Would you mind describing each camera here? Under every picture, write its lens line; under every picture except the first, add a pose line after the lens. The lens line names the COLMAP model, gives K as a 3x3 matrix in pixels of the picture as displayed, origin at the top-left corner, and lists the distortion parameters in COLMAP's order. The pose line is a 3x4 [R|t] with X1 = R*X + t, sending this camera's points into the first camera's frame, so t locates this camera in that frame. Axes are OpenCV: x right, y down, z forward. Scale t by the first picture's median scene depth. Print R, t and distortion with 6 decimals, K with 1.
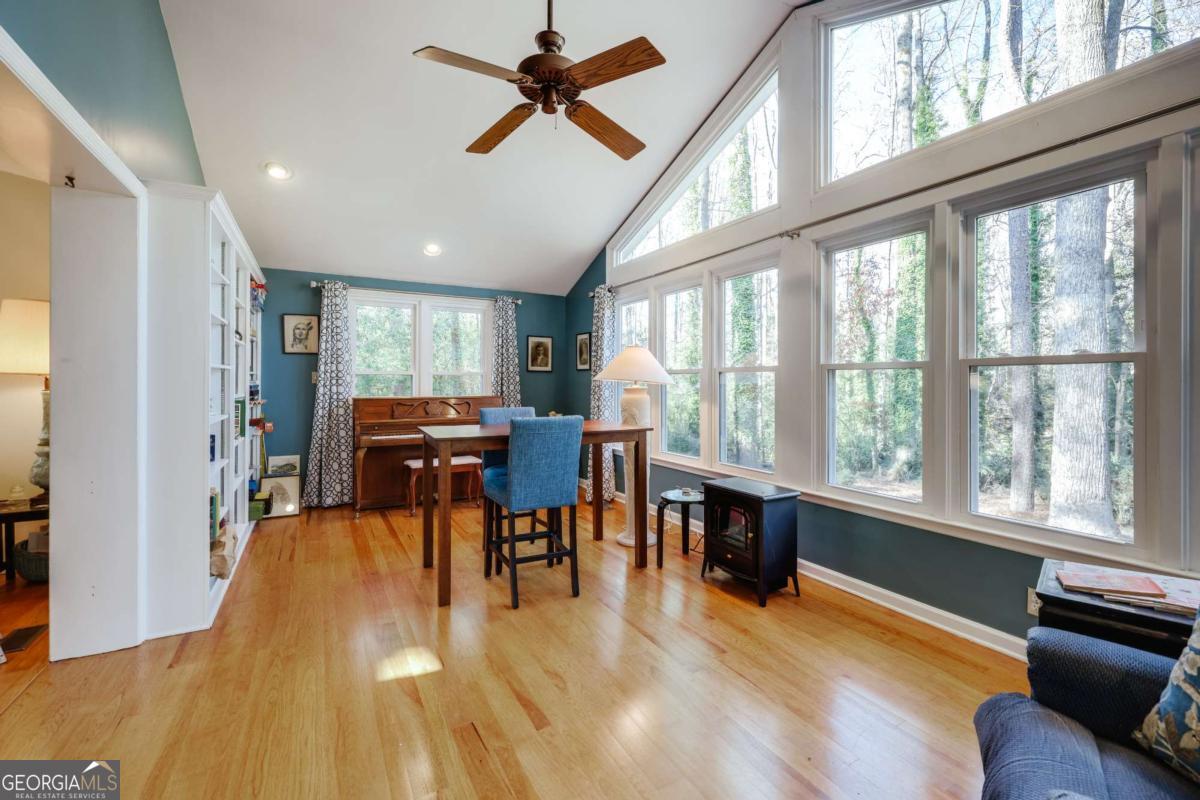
lens RADIAL K [[503.8, 0, 607.1], [0, 503.8, 386.1], [0, 0, 1]] dist [0.001857, 0.000635]
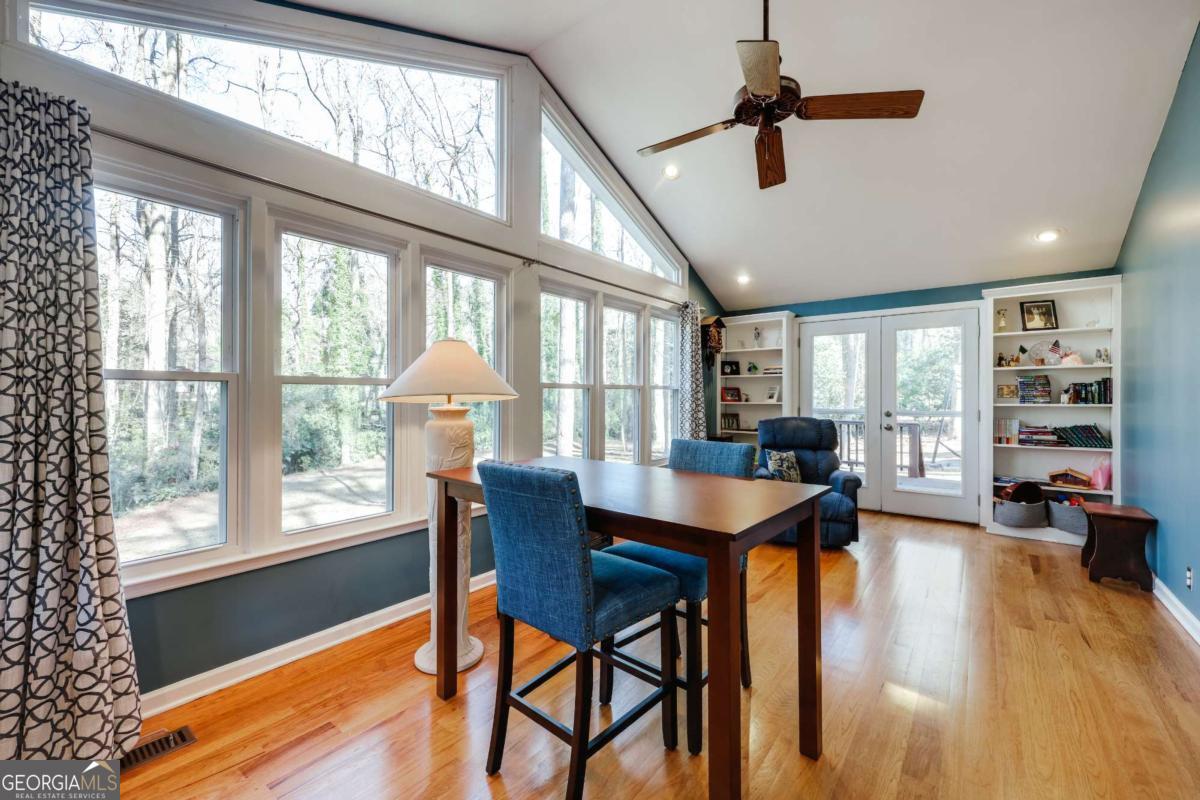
lens RADIAL K [[503.8, 0, 607.1], [0, 503.8, 386.1], [0, 0, 1]] dist [0.001857, 0.000635]
pose [[-0.350999, 0.017582, 0.936211, -0.588057], [0.015065, 0.999800, -0.013128, -0.011614], [-0.936255, 0.009496, -0.351194, 1.029022]]
